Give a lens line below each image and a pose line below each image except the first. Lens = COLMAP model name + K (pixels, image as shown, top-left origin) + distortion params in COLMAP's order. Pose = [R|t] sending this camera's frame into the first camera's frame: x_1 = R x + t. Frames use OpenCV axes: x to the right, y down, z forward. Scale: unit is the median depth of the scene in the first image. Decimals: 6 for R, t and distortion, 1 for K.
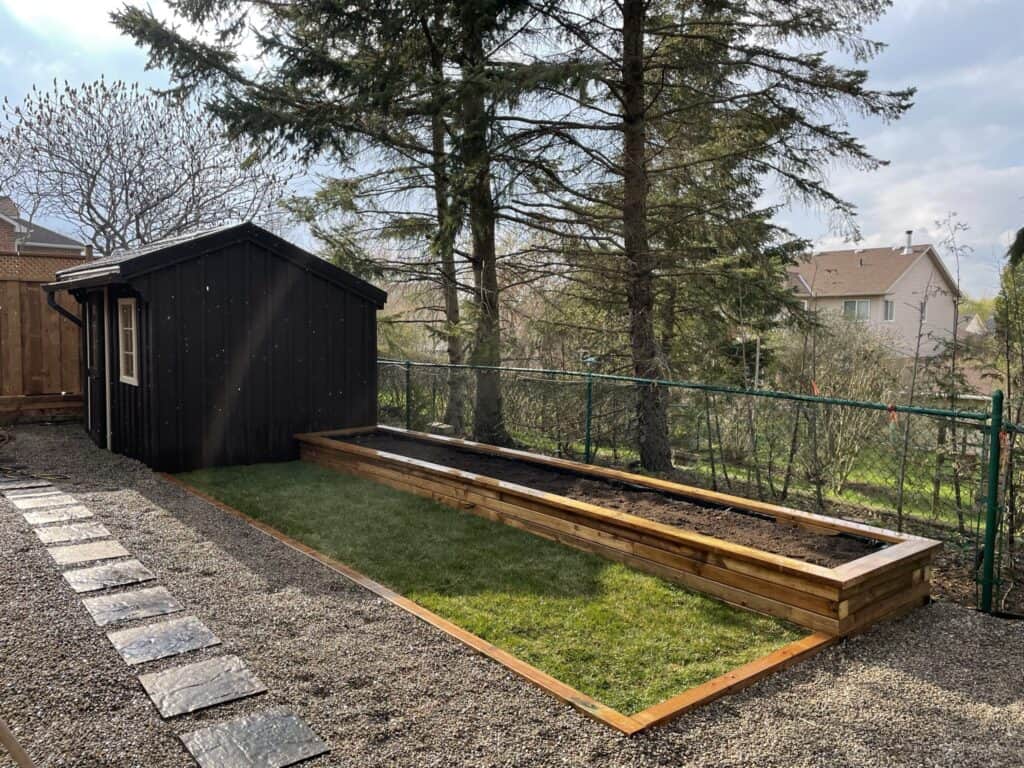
lens RADIAL K [[760.5, 0, 512.0], [0, 760.5, 384.0], [0, 0, 1]] dist [0.089330, -0.108881]
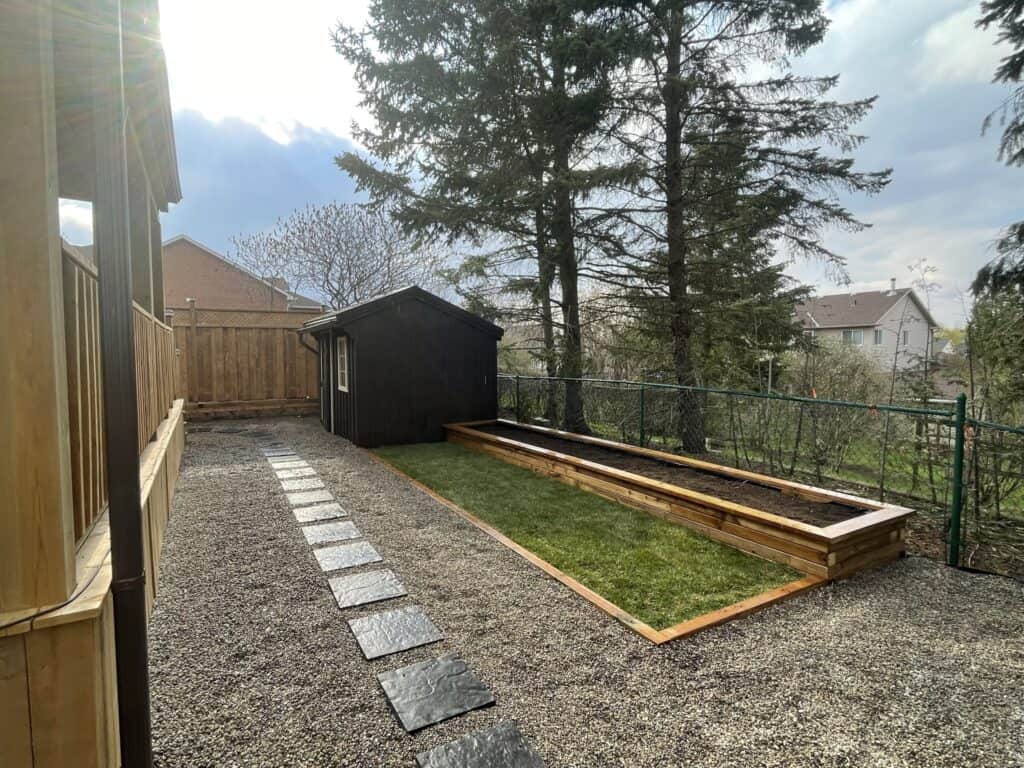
lens RADIAL K [[517.4, 0, 512.0], [0, 517.4, 384.0], [0, 0, 1]] dist [-0.000340, -0.000884]
pose [[0.986482, -0.003619, -0.163830, 0.019585], [0.000883, 0.999859, -0.016768, 0.004020], [0.163868, 0.016397, 0.986346, 0.019620]]
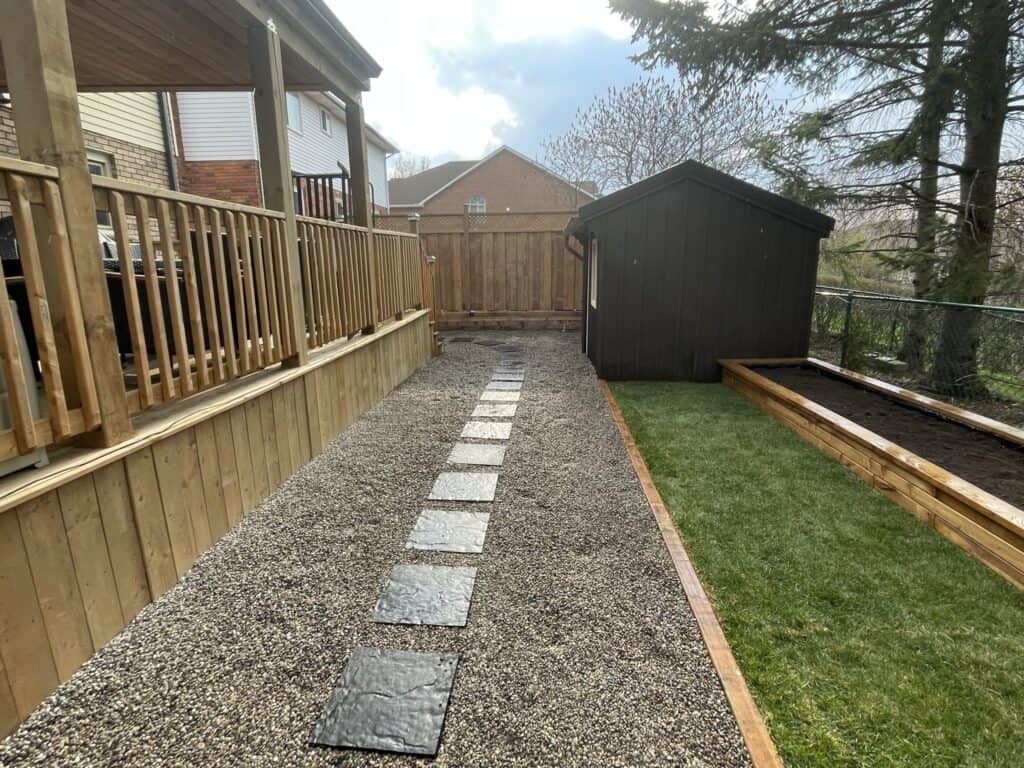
lens RADIAL K [[517.5, 0, 510.9], [0, 517.5, 378.9], [0, 0, 1]] dist [-0.001845, -0.001029]
pose [[0.721152, 0.136266, -0.679244, 0.009315], [-0.035258, 0.986413, 0.160455, -0.017180], [0.691880, -0.091763, 0.716158, 0.313708]]
